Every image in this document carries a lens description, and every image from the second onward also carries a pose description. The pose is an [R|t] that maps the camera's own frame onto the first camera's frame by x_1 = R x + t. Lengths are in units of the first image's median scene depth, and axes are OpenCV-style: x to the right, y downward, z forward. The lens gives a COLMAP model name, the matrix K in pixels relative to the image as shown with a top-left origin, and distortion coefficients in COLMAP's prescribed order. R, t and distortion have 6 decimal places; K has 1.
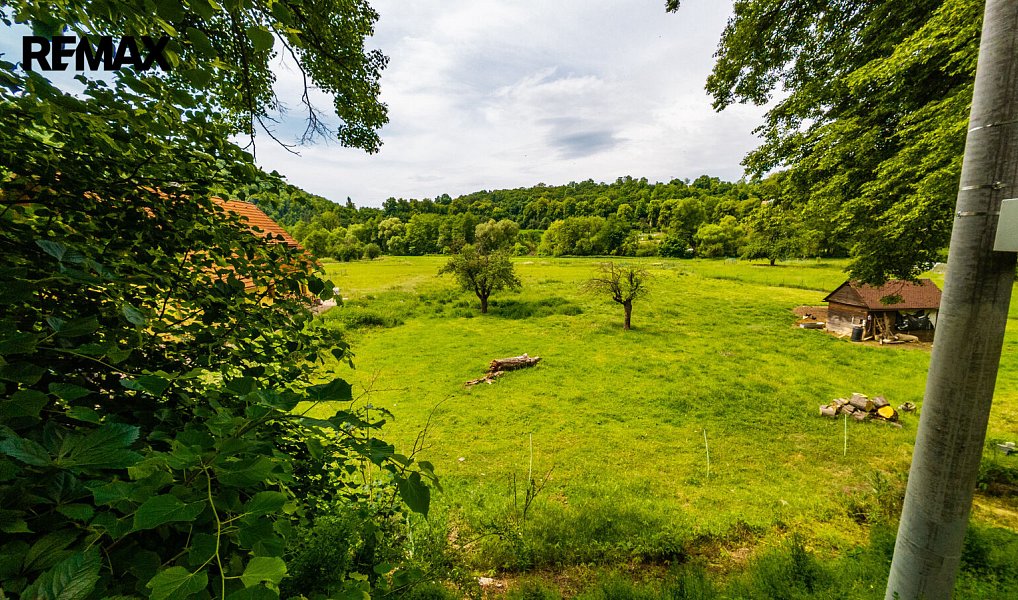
lens RADIAL K [[367.3, 0, 507.6], [0, 367.3, 297.1], [0, 0, 1]] dist [-0.020592, -0.000089]
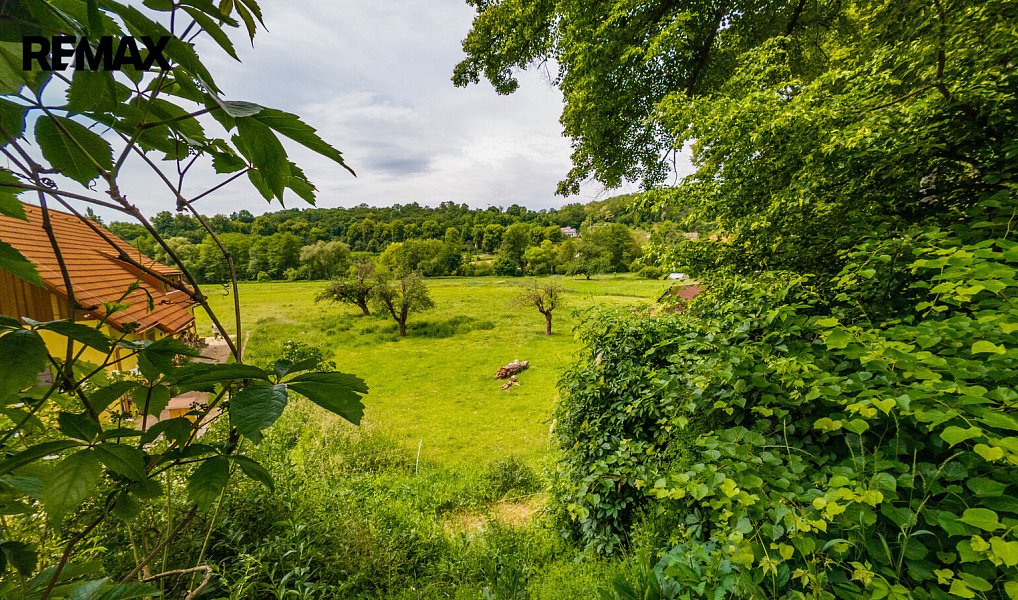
lens RADIAL K [[367.3, 0, 507.6], [0, 367.3, 297.1], [0, 0, 1]] dist [-0.020592, -0.000089]
pose [[0.890001, -0.056084, 0.452496, -0.269684], [0.082386, 0.995852, -0.038614, -0.000344], [-0.448454, 0.071646, 0.890930, -0.019217]]
